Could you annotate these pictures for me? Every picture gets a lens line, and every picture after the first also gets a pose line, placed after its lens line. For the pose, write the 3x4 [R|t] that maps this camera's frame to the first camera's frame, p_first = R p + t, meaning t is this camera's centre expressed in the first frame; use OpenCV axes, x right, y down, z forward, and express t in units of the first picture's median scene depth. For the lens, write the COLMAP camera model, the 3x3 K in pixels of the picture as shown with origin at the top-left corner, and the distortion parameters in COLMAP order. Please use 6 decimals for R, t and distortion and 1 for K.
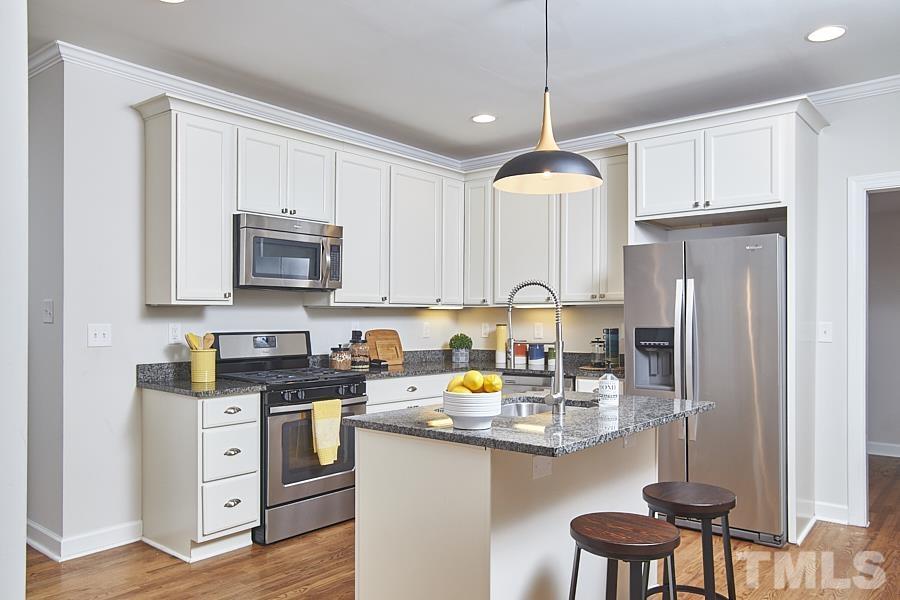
lens RADIAL K [[673.5, 0, 449.0], [0, 673.5, 307.3], [0, 0, 1]] dist [0.001781, 0.000178]
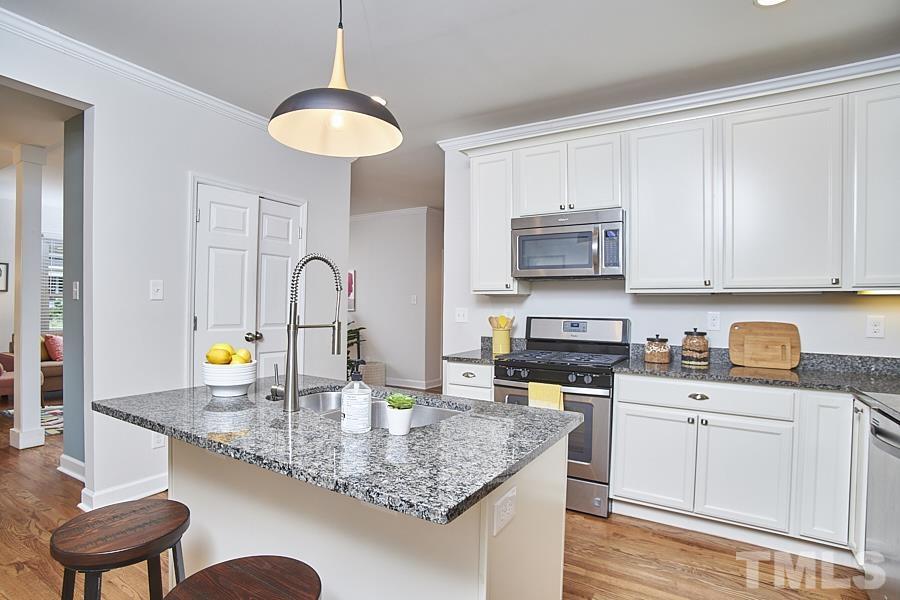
lens RADIAL K [[476.0, 0, 449.4], [0, 476.0, 296.0], [0, 0, 1]] dist [-0.020107, -0.001319]
pose [[0.173681, -0.018234, -0.984633, 0.468929], [0.000726, 0.999831, -0.018387, 0.015069], [0.984802, 0.002478, 0.173665, 0.658492]]
